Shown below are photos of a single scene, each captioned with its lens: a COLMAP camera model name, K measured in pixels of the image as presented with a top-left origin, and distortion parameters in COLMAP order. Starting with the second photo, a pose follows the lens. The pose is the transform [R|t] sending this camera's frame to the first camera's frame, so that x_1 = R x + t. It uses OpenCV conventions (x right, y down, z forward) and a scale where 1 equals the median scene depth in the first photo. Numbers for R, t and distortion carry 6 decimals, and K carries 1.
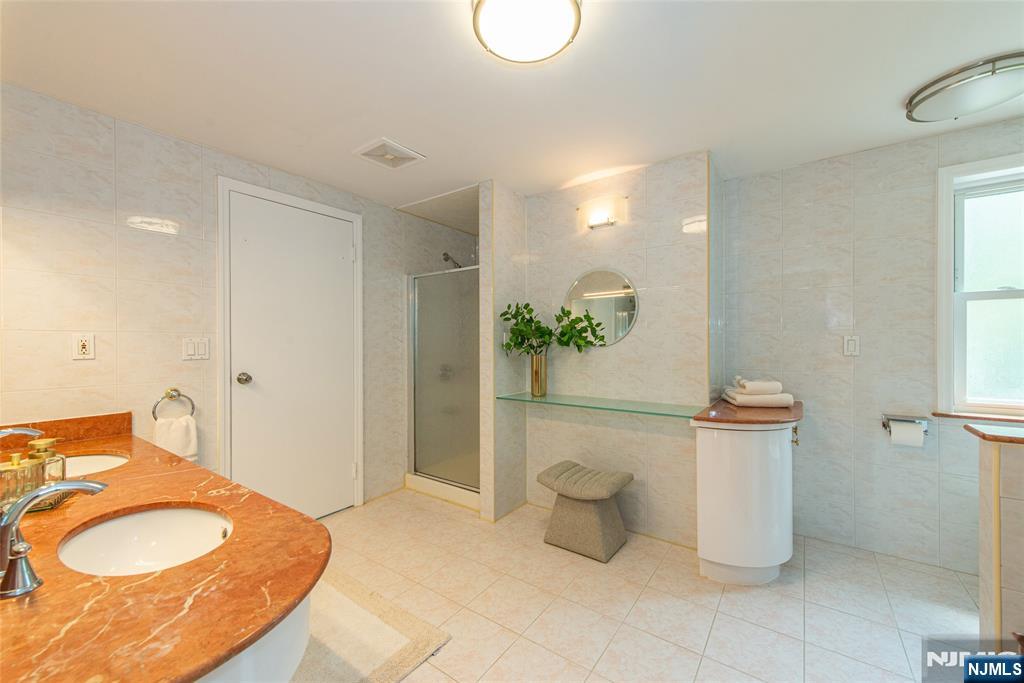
lens RADIAL K [[410.7, 0, 514.7], [0, 410.7, 334.0], [0, 0, 1]] dist [0.003916, -0.000003]
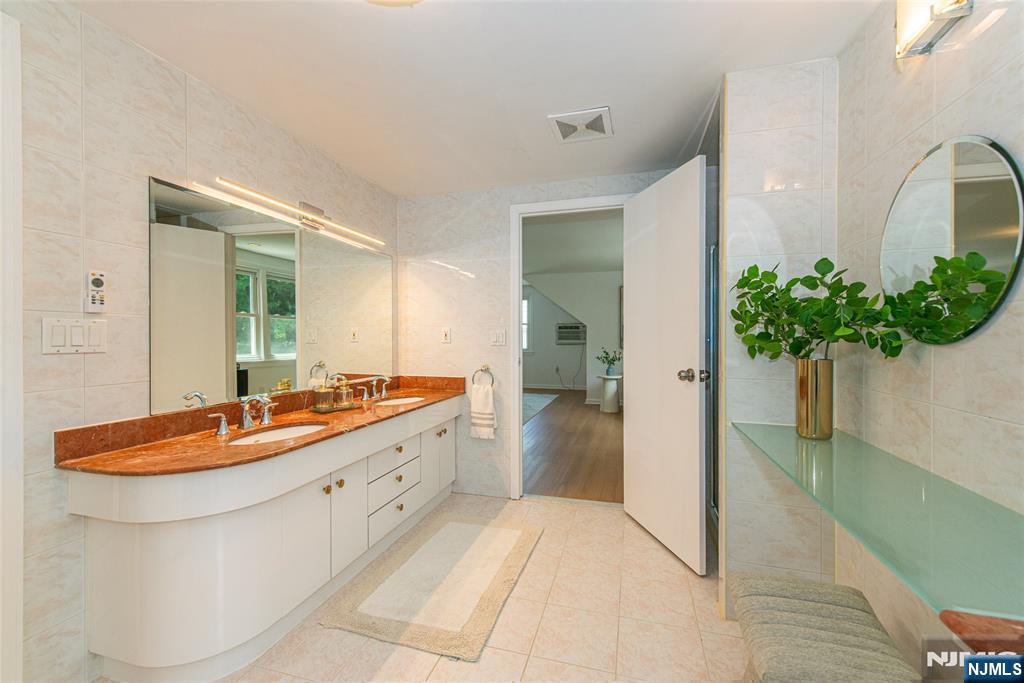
lens RADIAL K [[412.7, 0, 513.1], [0, 412.7, 334.6], [0, 0, 1]] dist [0.000034, -0.000024]
pose [[0.325125, 0.003385, -0.945665, 0.558720], [0.013155, 0.999881, 0.008102, 0.015694], [0.945580, -0.015074, 0.325042, 0.620186]]
